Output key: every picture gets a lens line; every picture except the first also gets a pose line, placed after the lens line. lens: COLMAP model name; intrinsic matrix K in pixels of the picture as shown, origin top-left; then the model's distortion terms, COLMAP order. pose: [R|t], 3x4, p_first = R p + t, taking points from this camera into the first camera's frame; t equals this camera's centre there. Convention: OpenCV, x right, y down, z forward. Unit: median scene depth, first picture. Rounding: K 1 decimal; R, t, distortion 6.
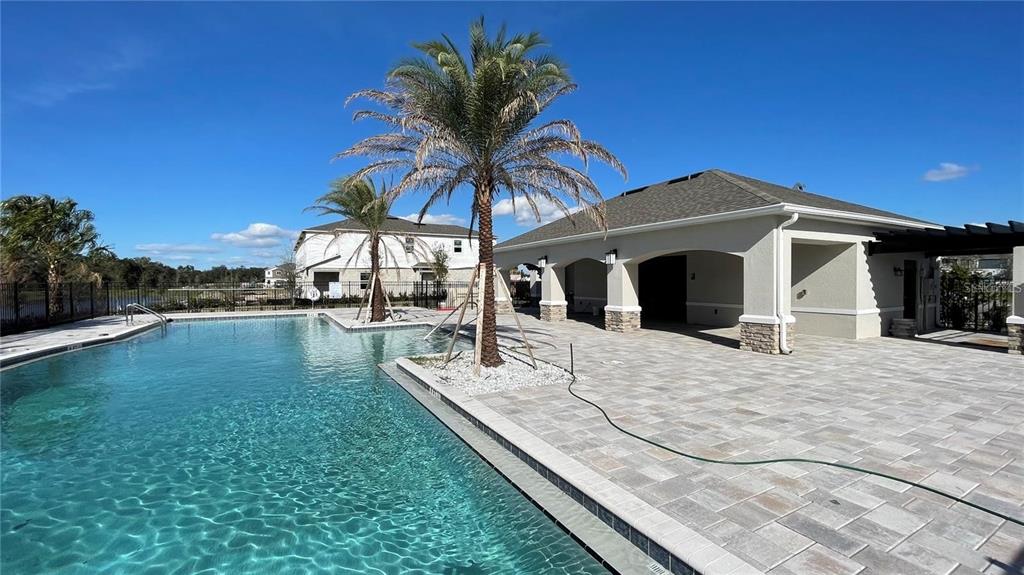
lens RADIAL K [[404.3, 0, 512.0], [0, 404.3, 287.5], [0, 0, 1]] dist [0.000019, -0.000065]
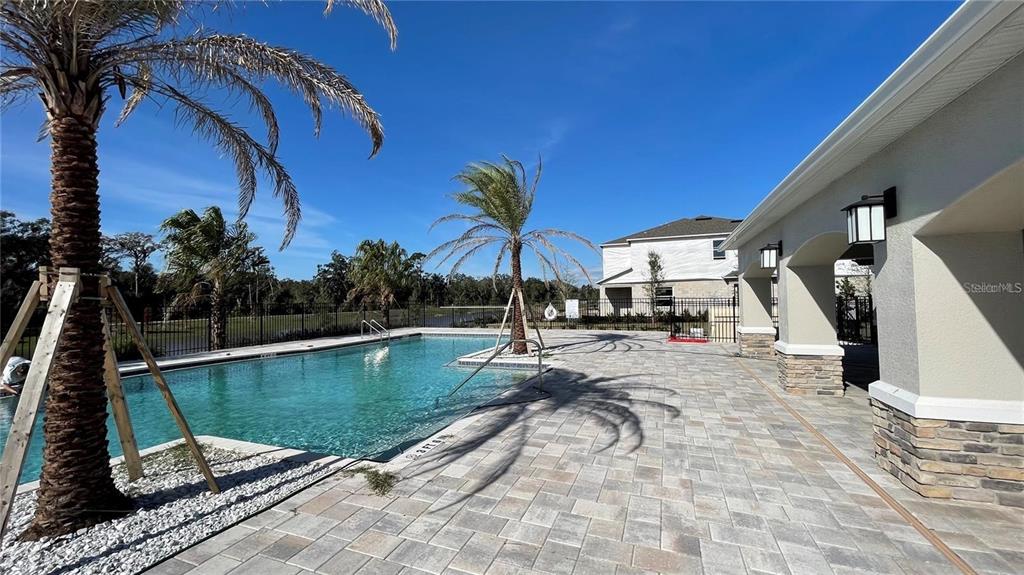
lens RADIAL K [[404.3, 0, 512.0], [0, 404.3, 287.5], [0, 0, 1]] dist [0.000019, -0.000065]
pose [[0.623449, -0.028971, -0.781327, 0.247769], [0.002431, 0.999380, -0.035117, -0.012325], [0.781860, 0.019994, 0.623133, 0.489003]]
